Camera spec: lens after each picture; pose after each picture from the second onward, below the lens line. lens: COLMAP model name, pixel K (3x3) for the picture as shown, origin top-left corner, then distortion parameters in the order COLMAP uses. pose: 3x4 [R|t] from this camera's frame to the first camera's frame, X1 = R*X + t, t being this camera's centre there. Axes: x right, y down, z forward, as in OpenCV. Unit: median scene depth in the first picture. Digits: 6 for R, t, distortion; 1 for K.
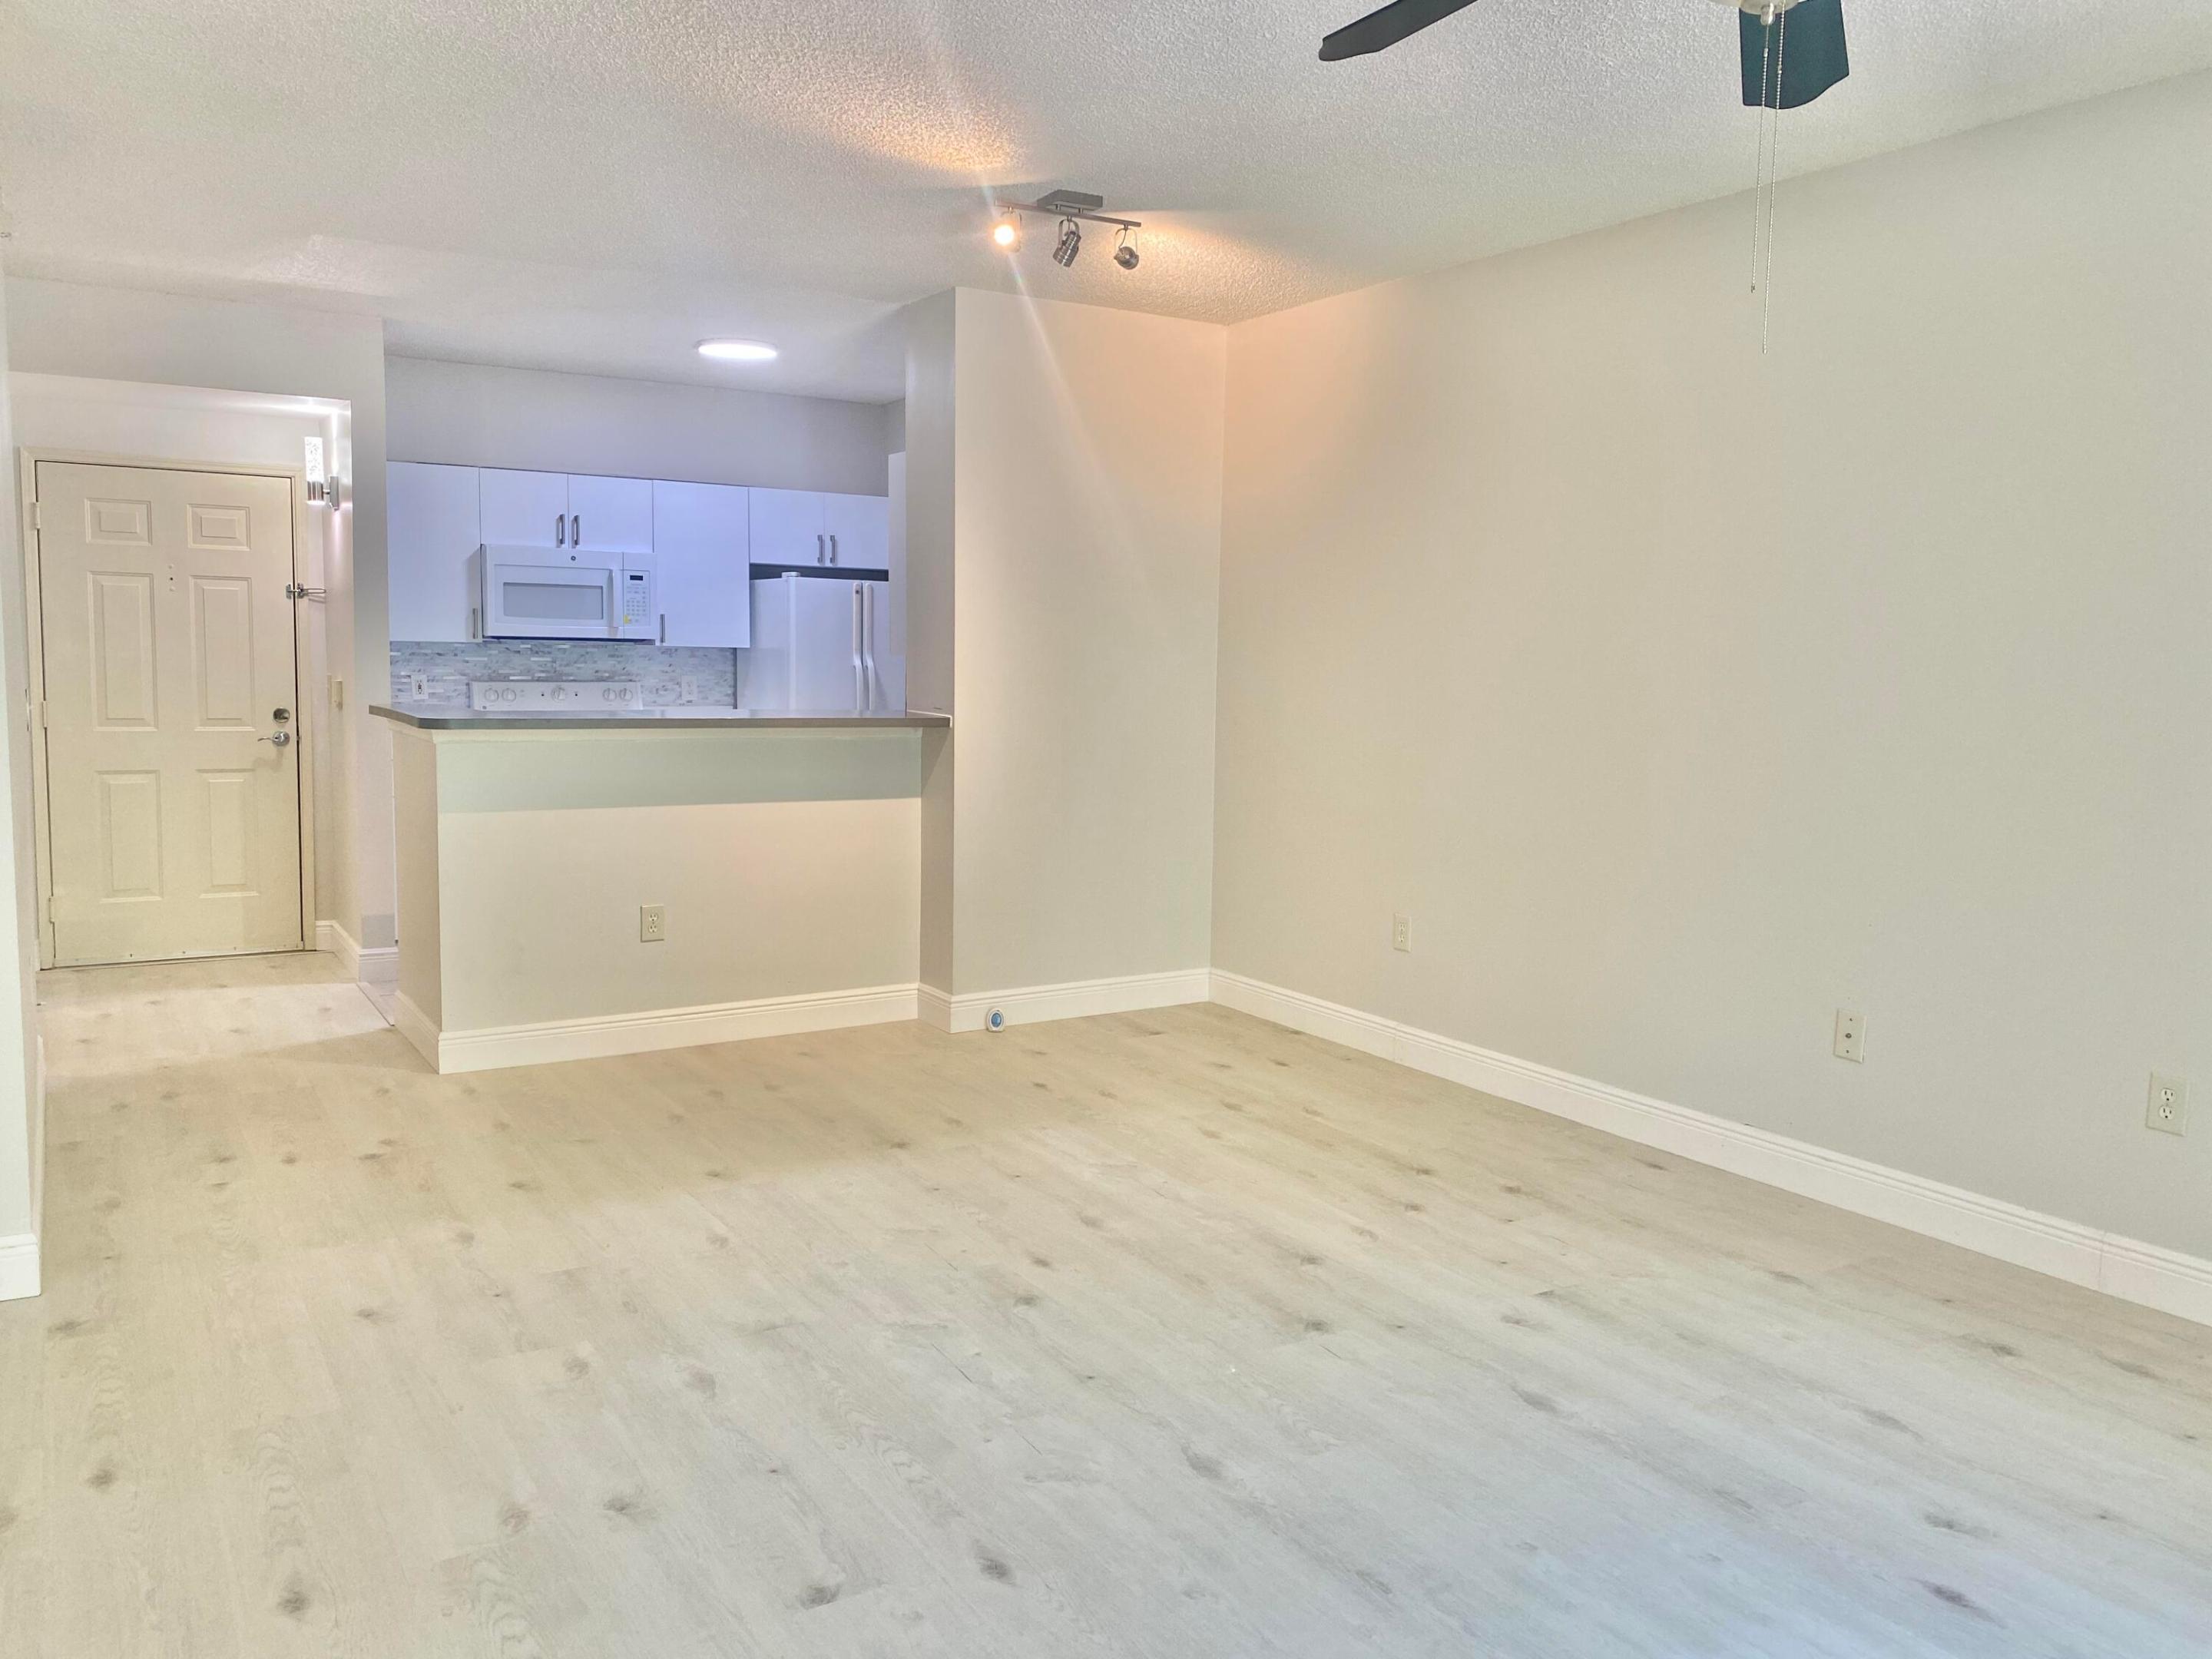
lens RADIAL K [[1674.8, 0, 1118.6], [0, 1674.8, 809.8], [0, 0, 1]] dist [0.039447, -0.043408]
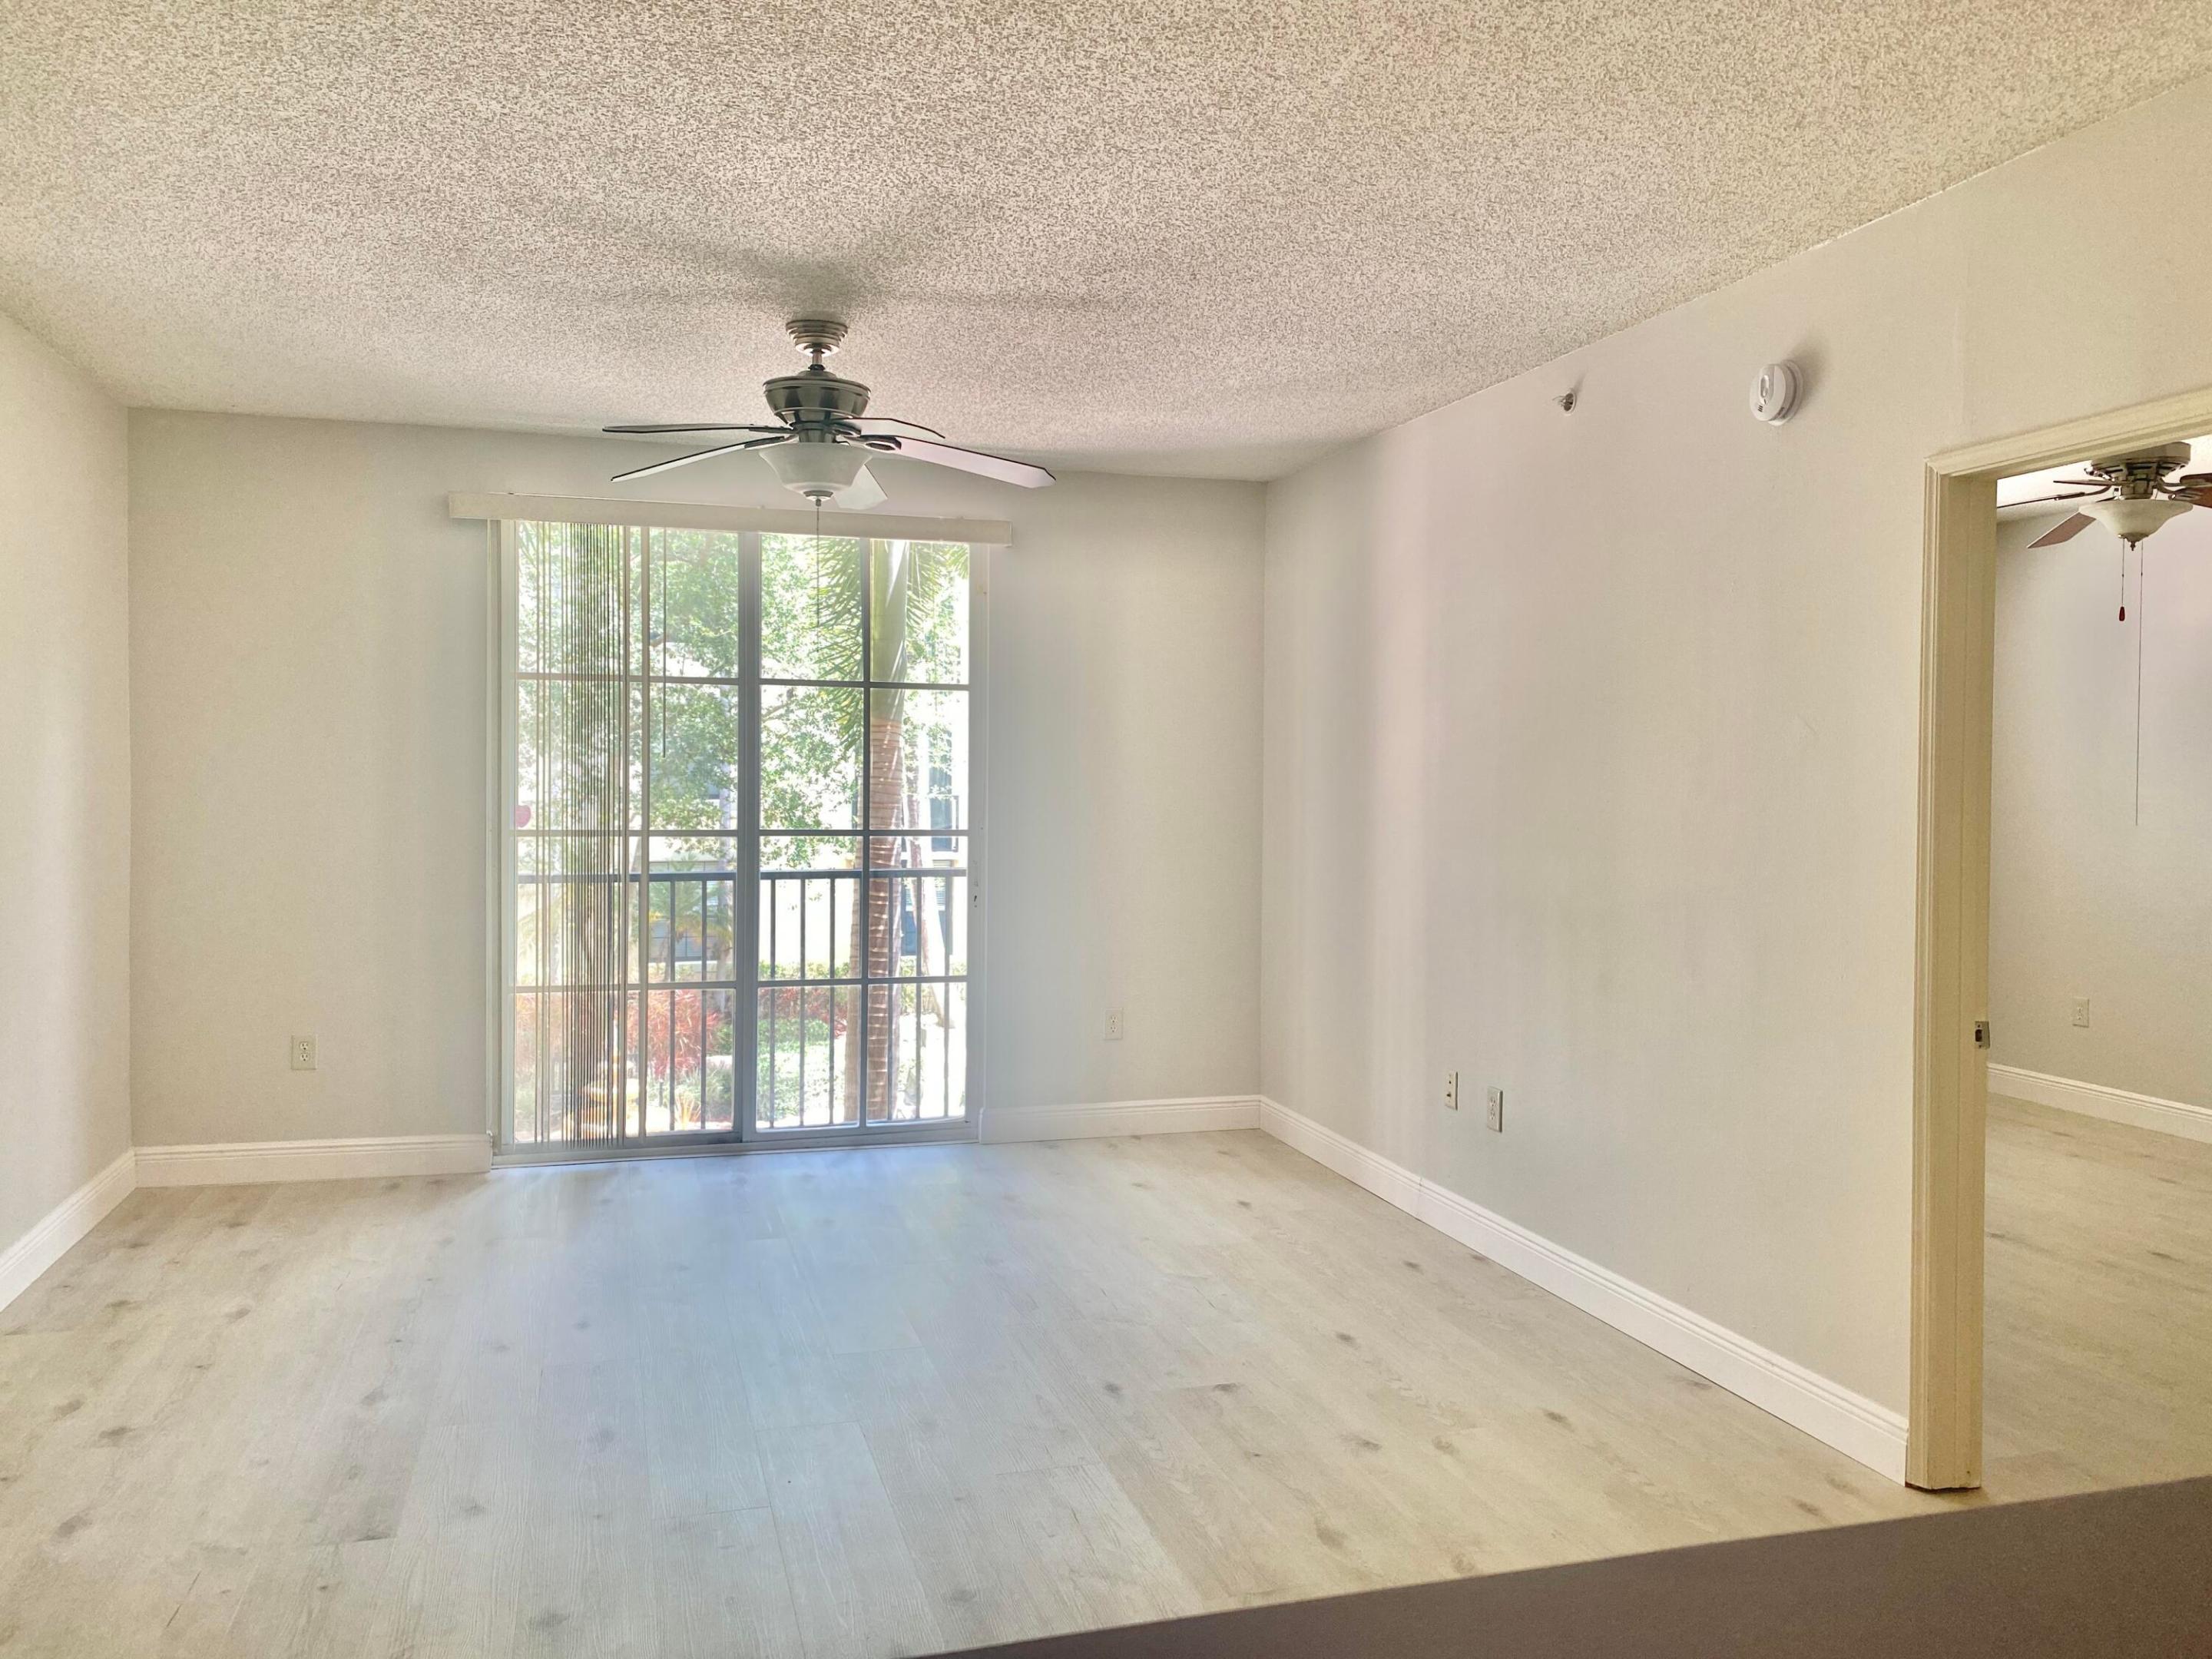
lens RADIAL K [[1674.8, 0, 1105.2], [0, 1674.8, 833.9], [0, 0, 1]] dist [0.039447, -0.043408]
pose [[-0.962459, -0.035590, 0.269085, -0.317579], [0.000848, 0.990967, 0.134103, -0.178546], [-0.271428, 0.129297, -0.953734, 1.650960]]
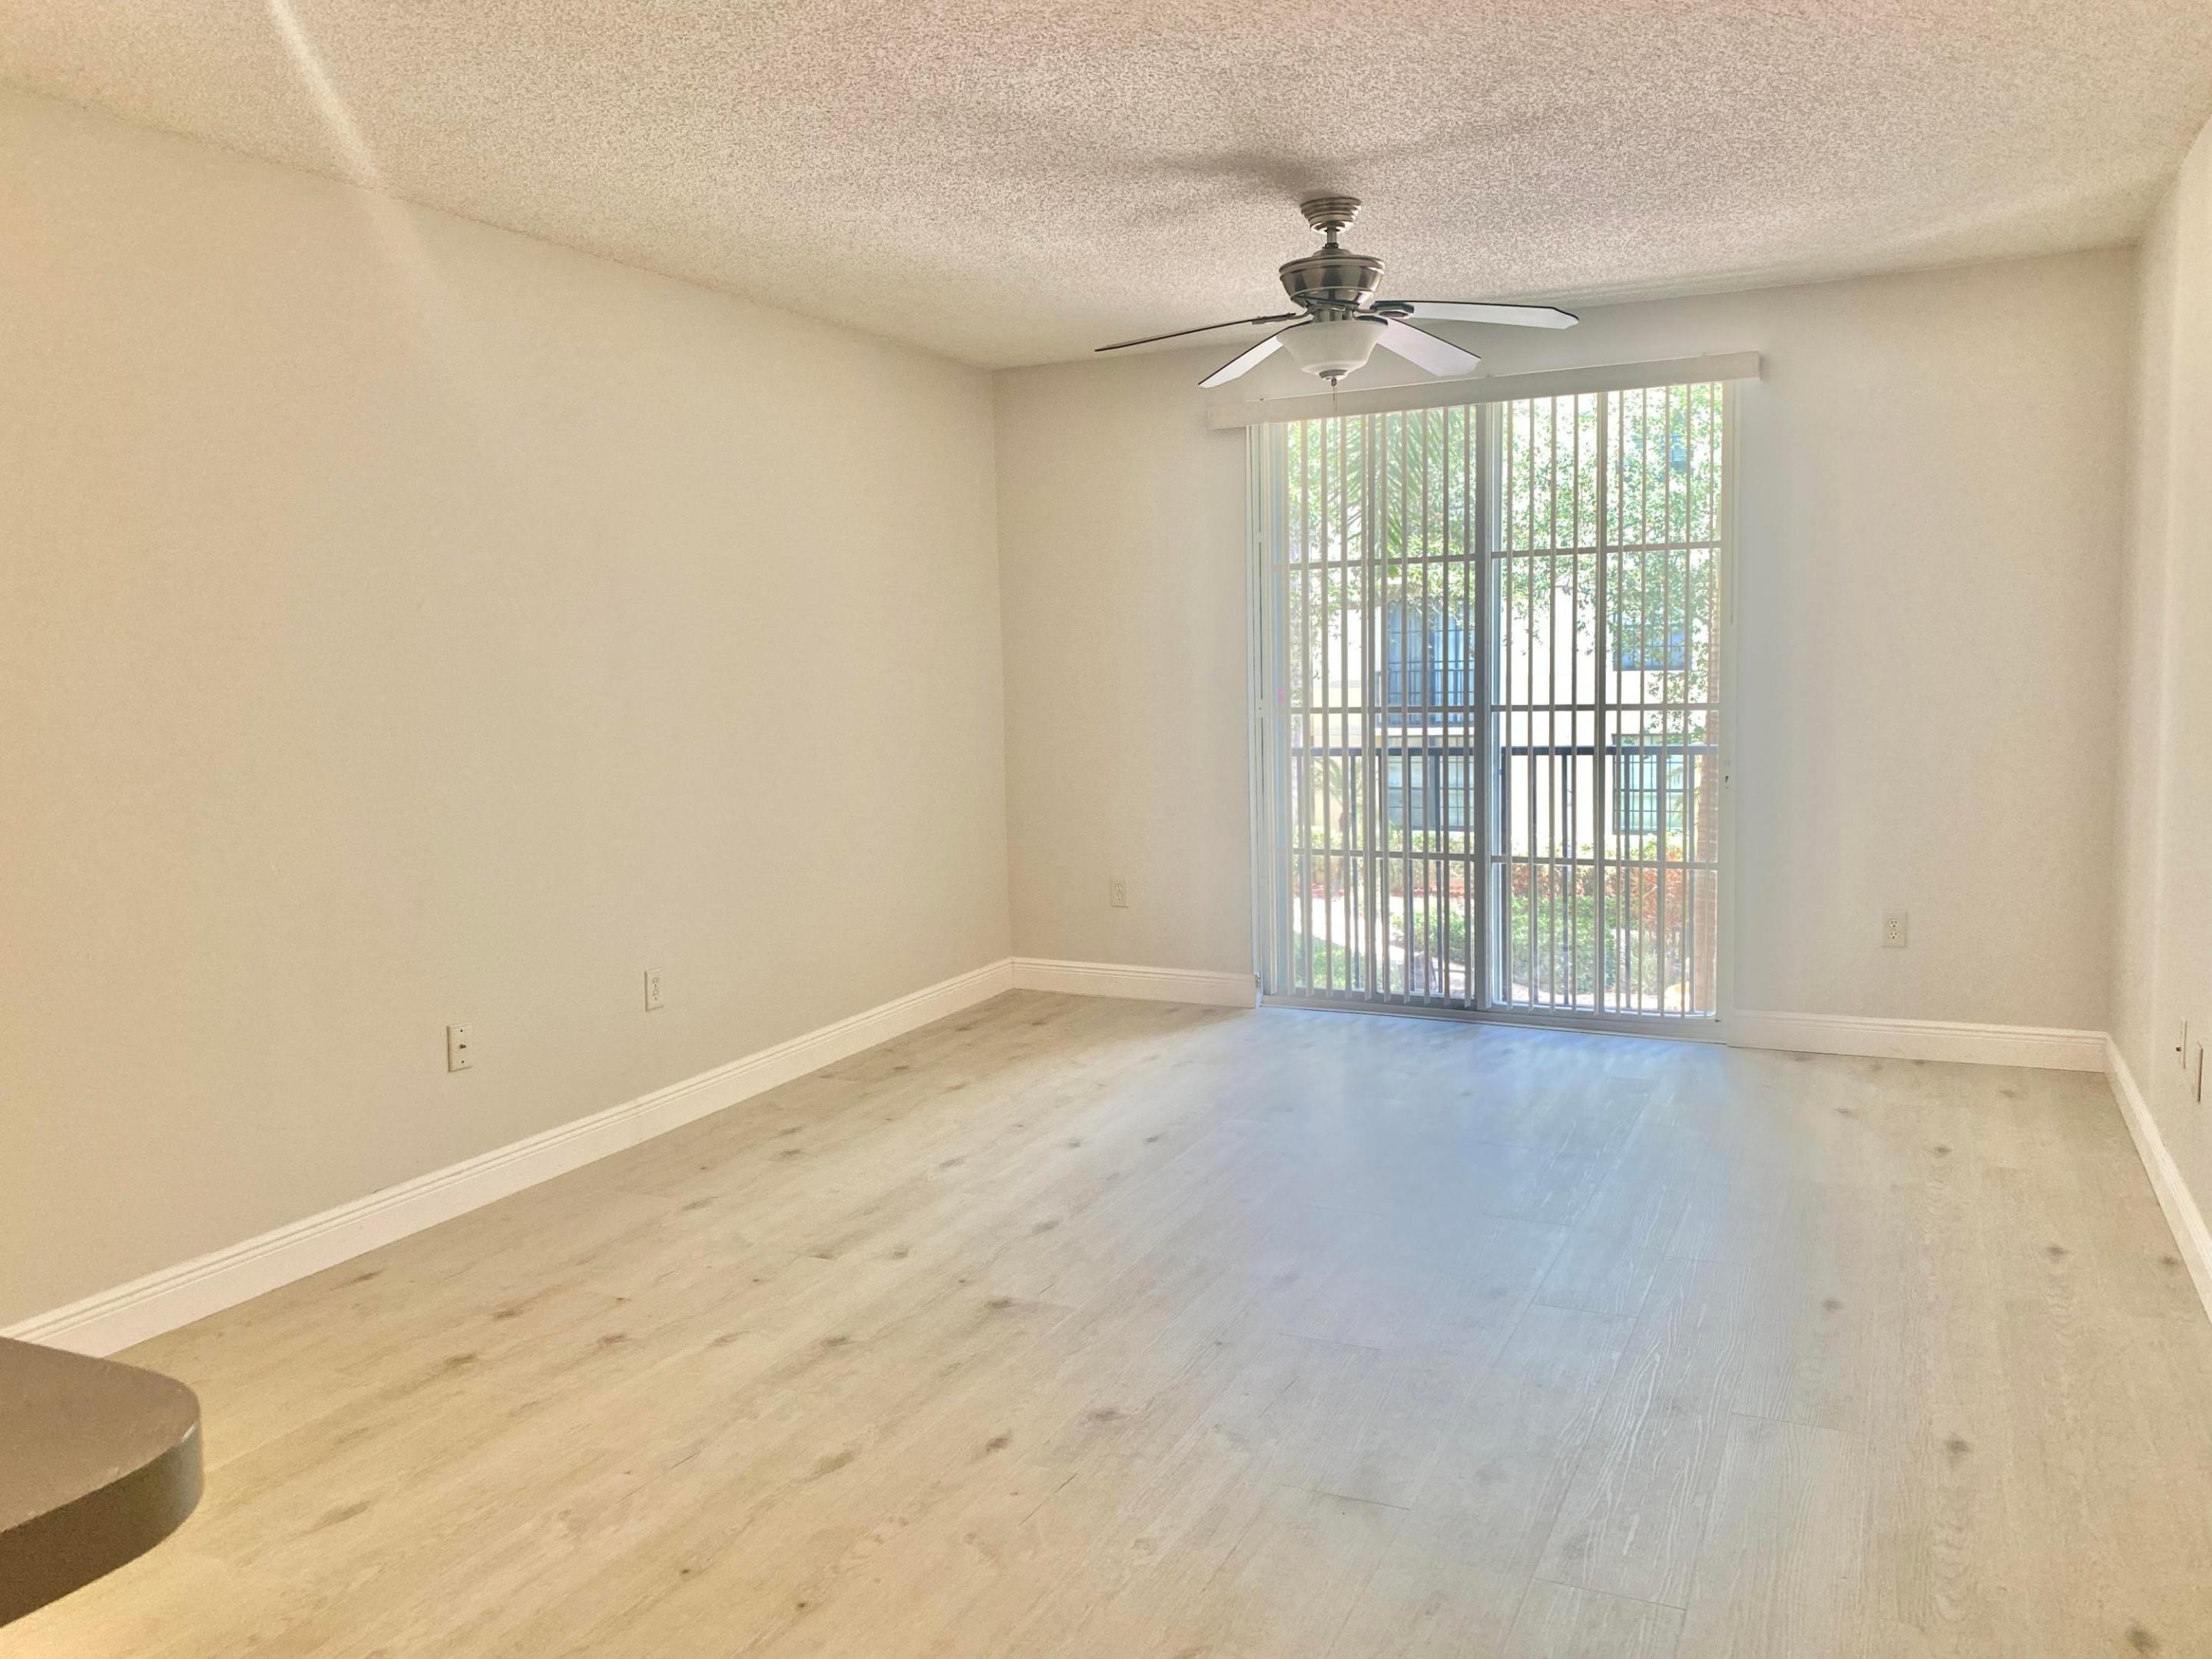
lens RADIAL K [[1674.8, 0, 1143.0], [0, 1674.8, 814.6], [0, 0, 1]] dist [0.039447, -0.043408]
pose [[-0.549726, -0.084109, 0.831100, -0.746597], [0.094704, 0.982229, 0.162044, -0.154928], [-0.829960, 0.167788, -0.531991, 1.349066]]
